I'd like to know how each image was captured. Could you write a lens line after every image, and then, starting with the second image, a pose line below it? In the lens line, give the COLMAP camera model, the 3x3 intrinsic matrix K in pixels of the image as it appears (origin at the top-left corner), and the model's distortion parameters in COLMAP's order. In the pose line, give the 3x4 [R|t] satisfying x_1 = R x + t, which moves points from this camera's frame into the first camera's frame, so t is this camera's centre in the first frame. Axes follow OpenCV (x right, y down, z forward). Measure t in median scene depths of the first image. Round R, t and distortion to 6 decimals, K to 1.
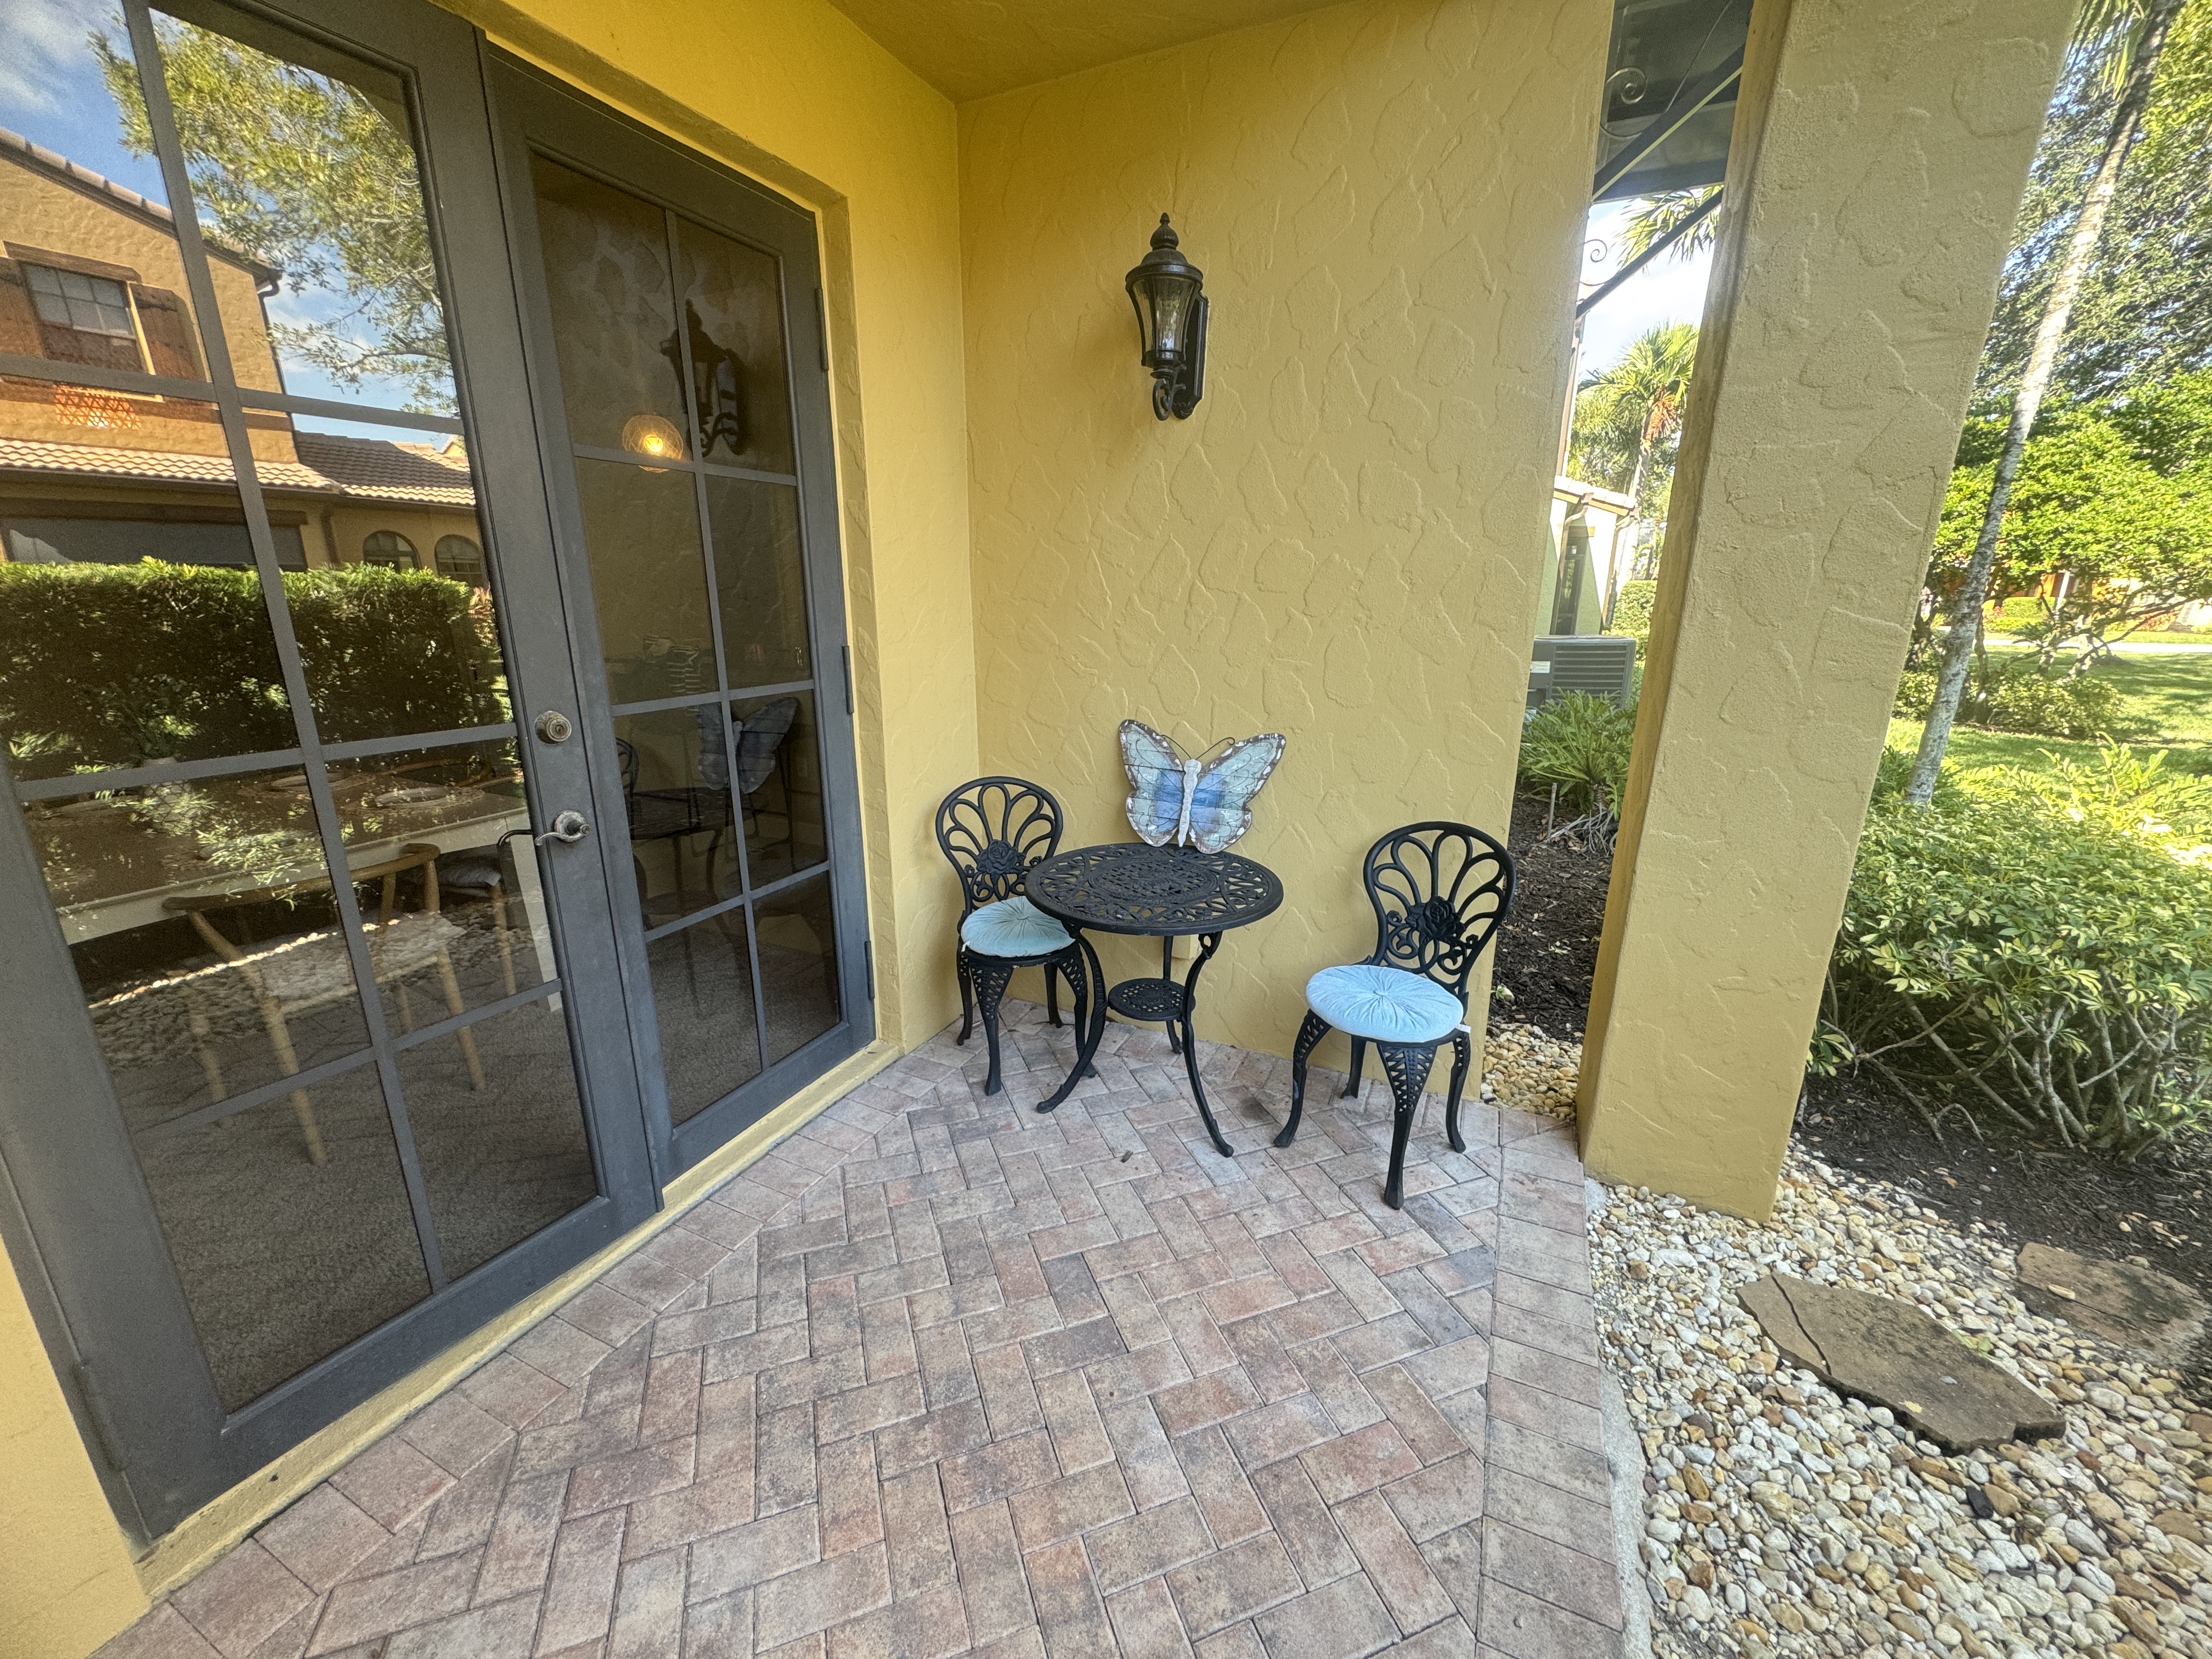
lens RADIAL K [[886.4, 0, 1106.0], [0, 886.4, 829.5], [0, 0, 1]] dist [-0.003580, 0.000359]
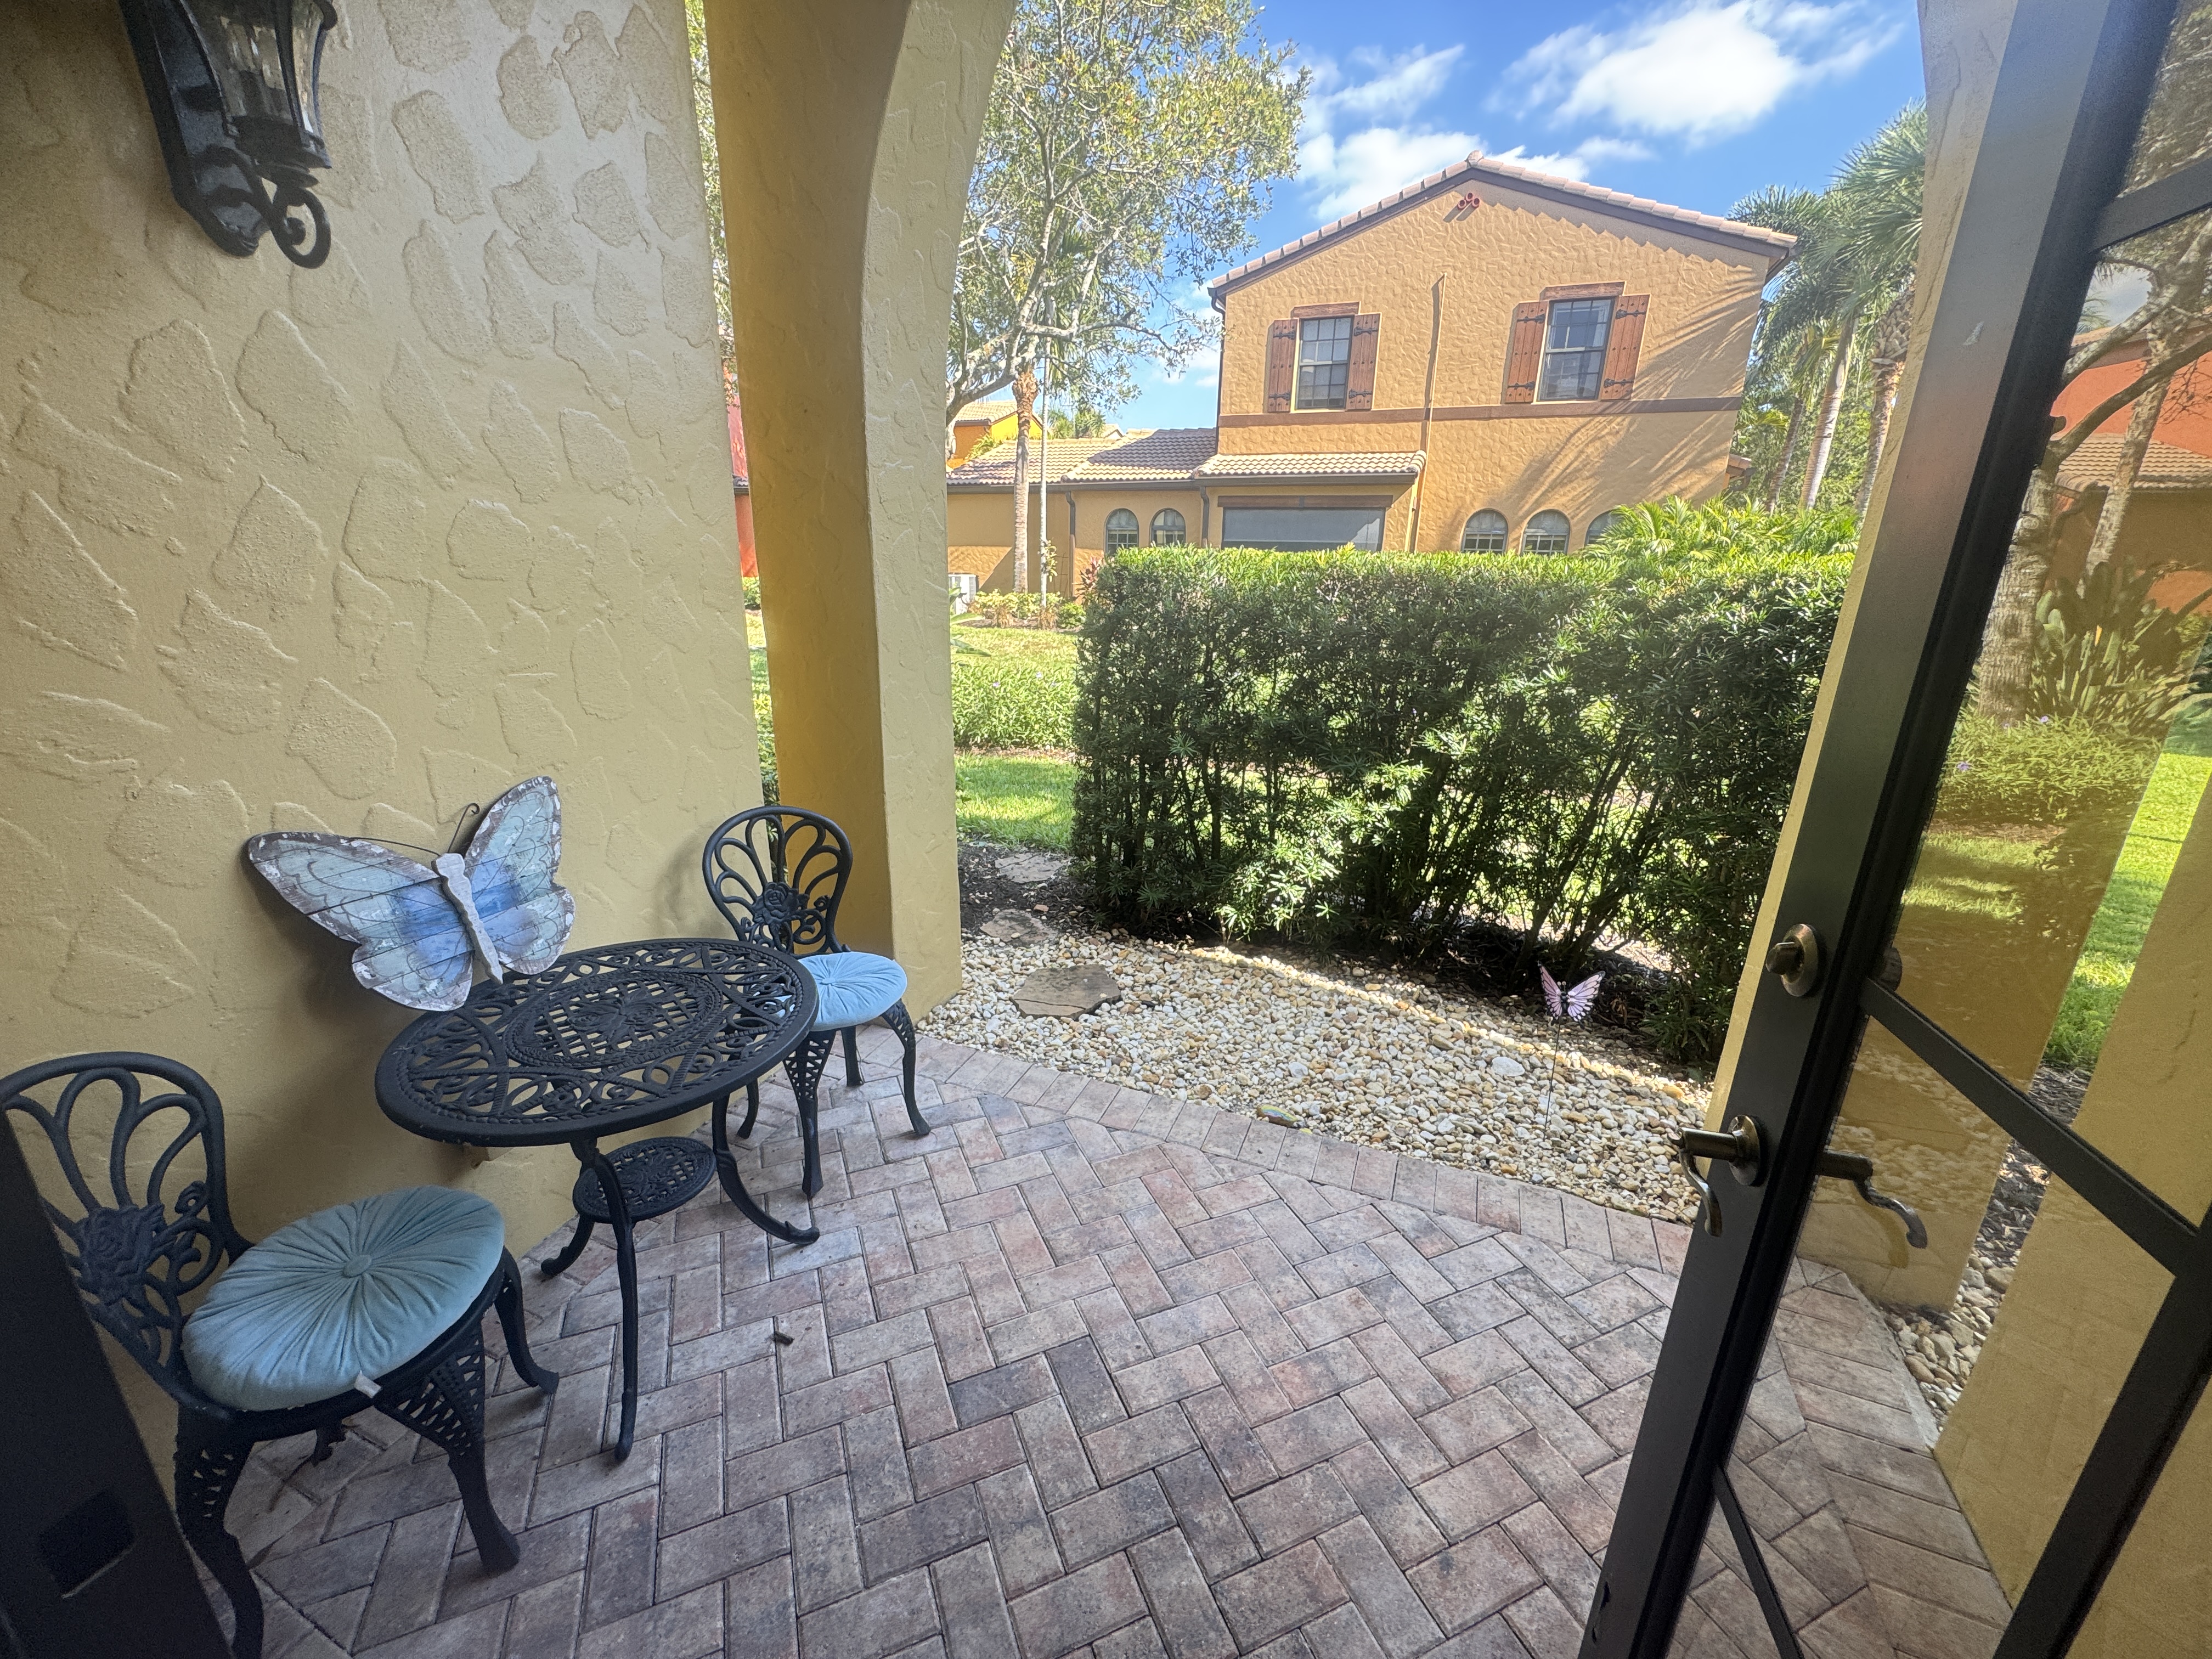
lens RADIAL K [[886.4, 0, 1106.0], [0, 886.4, 829.5], [0, 0, 1]] dist [-0.003580, 0.000359]
pose [[-0.059145, -0.301810, 0.951532, -0.523374], [0.245780, 0.919455, 0.306913, -0.174800], [-0.967520, 0.252020, 0.019798, 0.548891]]
